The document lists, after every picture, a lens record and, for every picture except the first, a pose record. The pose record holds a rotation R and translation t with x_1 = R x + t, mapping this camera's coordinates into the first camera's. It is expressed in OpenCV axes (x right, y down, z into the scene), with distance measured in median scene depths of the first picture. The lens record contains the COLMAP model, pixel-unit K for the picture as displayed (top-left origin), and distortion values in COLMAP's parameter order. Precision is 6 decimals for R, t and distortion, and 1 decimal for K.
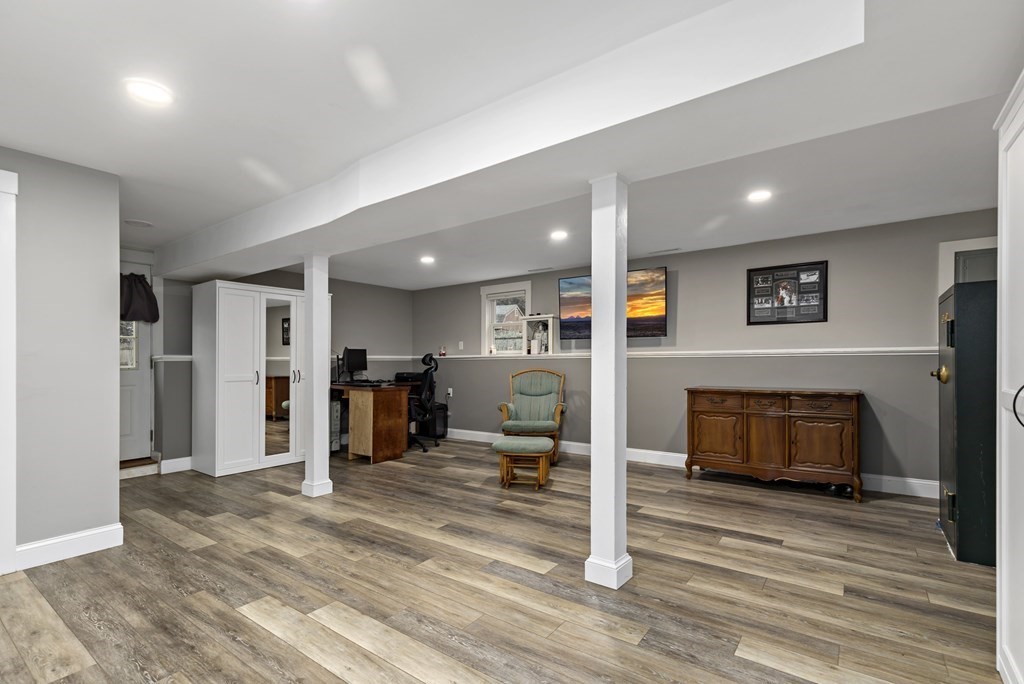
lens RADIAL K [[466.1, 0, 513.3], [0, 466.1, 351.7], [0, 0, 1]] dist [0.004653, 0.000218]
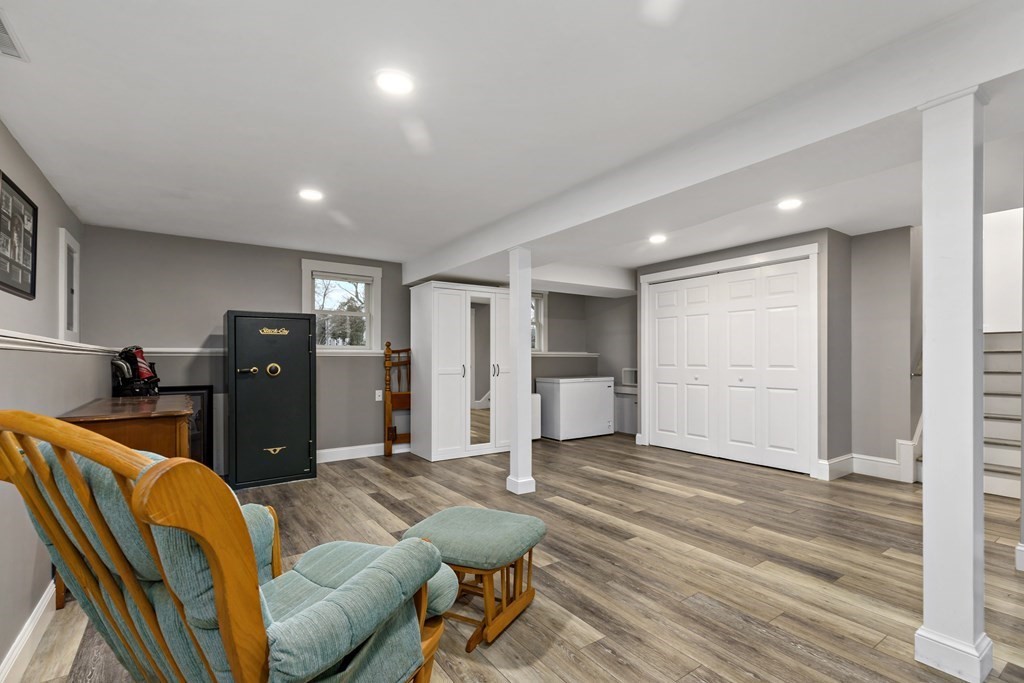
lens RADIAL K [[466.1, 0, 512.2], [0, 466.1, 350.6], [0, 0, 1]] dist [0.004653, 0.000218]
pose [[-0.947177, 0.016110, 0.320307, -0.263946], [0.003014, 0.999141, -0.041340, 0.050839], [-0.320698, -0.038191, -0.946411, 2.255927]]
